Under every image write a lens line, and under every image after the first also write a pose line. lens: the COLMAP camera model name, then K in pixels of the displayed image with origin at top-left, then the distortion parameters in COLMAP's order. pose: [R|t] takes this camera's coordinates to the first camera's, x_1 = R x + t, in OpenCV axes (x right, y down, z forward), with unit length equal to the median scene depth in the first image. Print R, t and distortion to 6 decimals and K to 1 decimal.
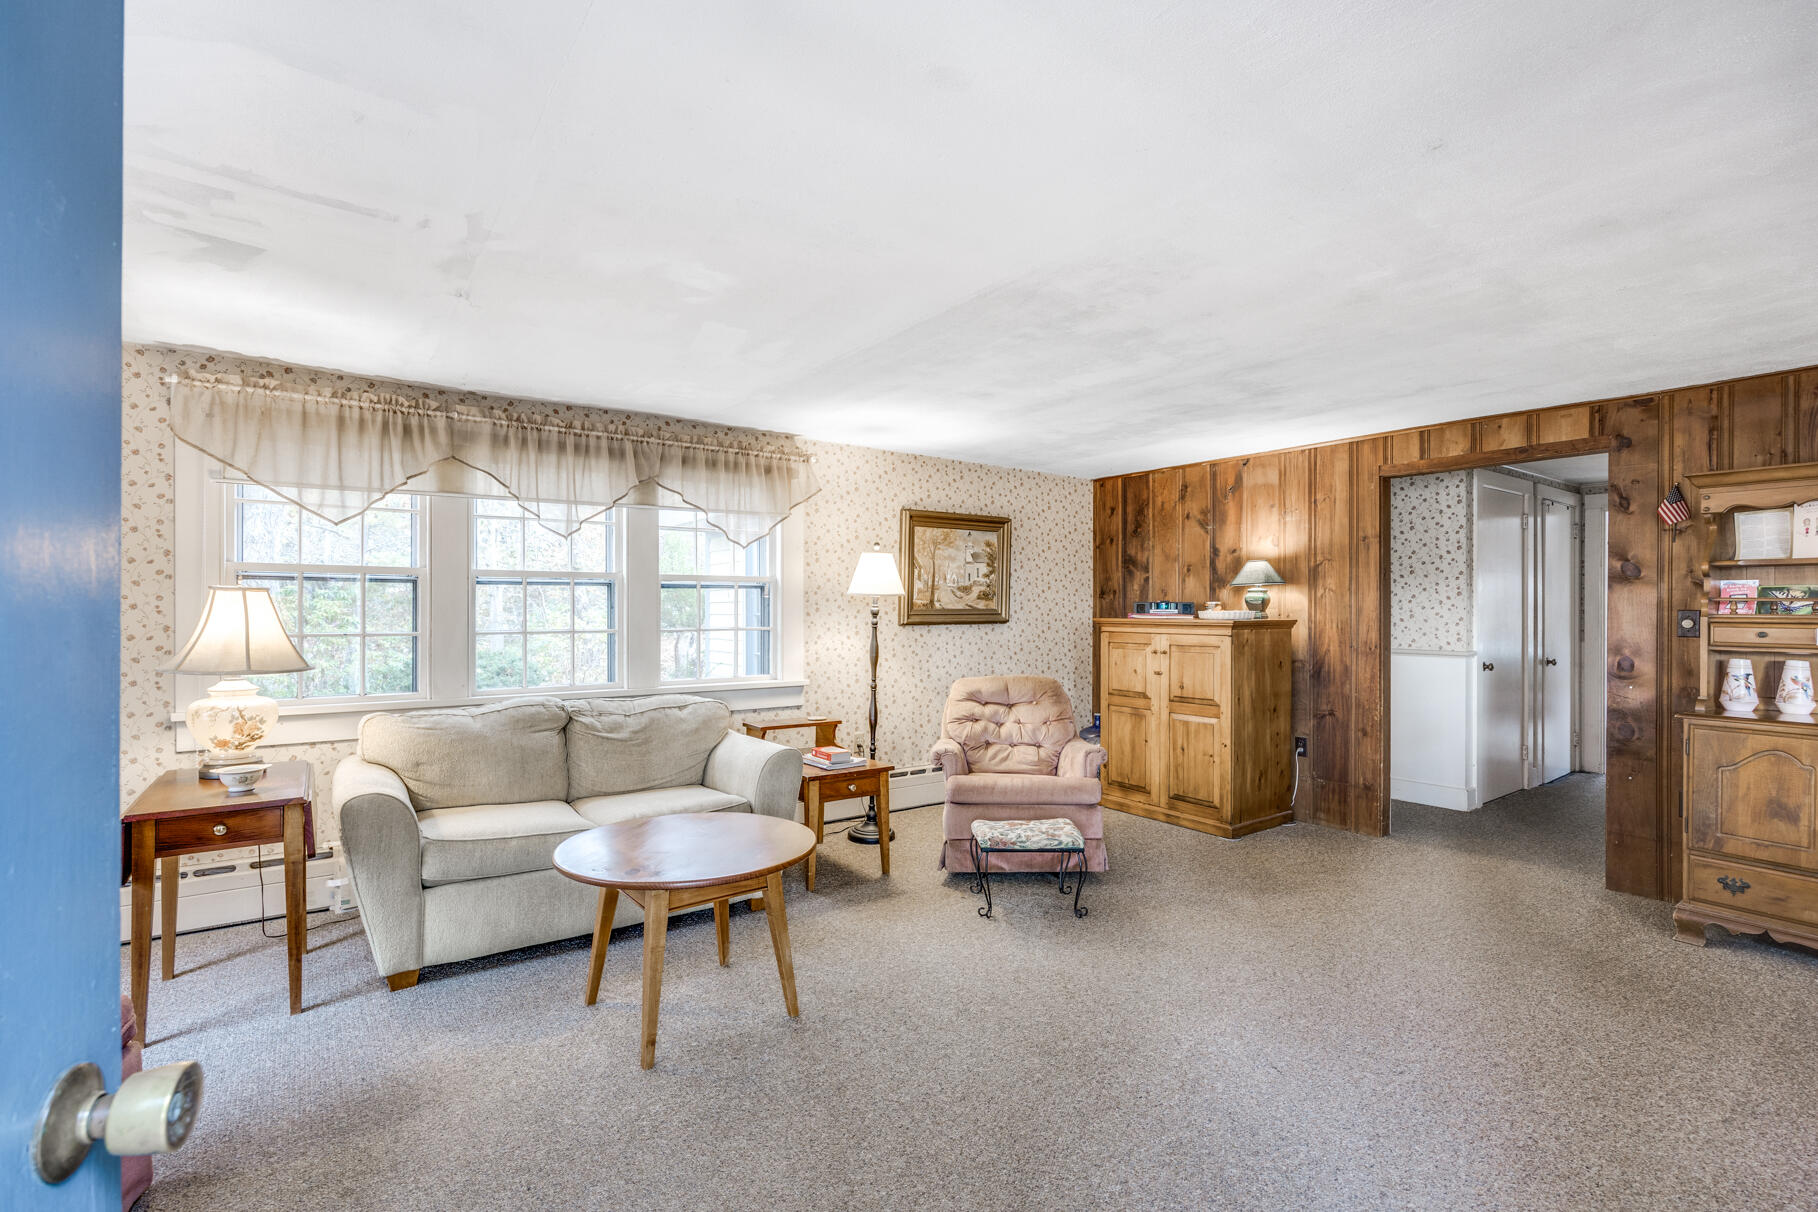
lens RADIAL K [[804.1, 0, 914.6], [0, 804.1, 612.6], [0, 0, 1]] dist [0.002500, 0.000471]
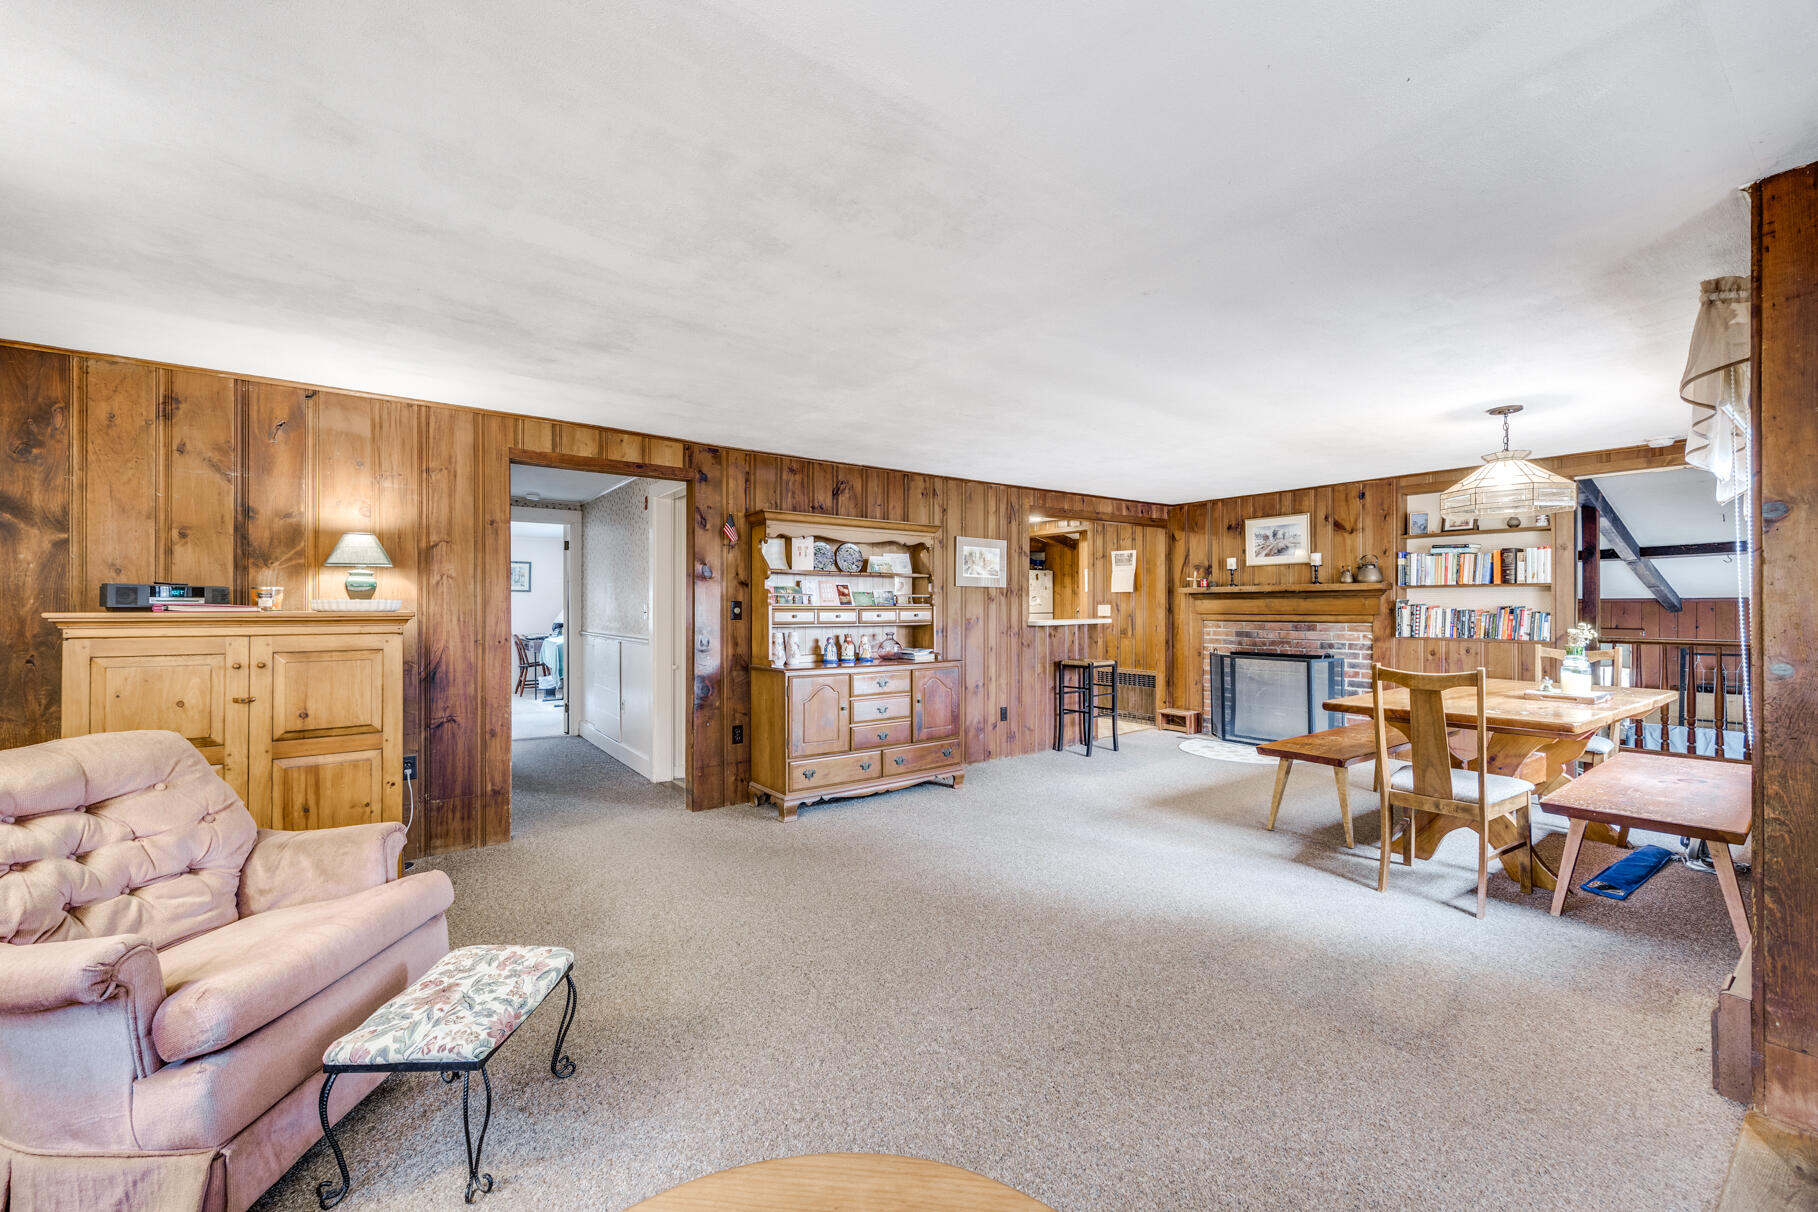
lens RADIAL K [[727.9, 0, 896.7], [0, 727.9, 606.9], [0, 0, 1]] dist [0.006231, -0.000597]
pose [[0.008251, -0.000234, 0.999966, -0.262786], [0.004124, 0.999991, 0.000200, 0.006141], [-0.999957, 0.004122, 0.008252, 0.518187]]
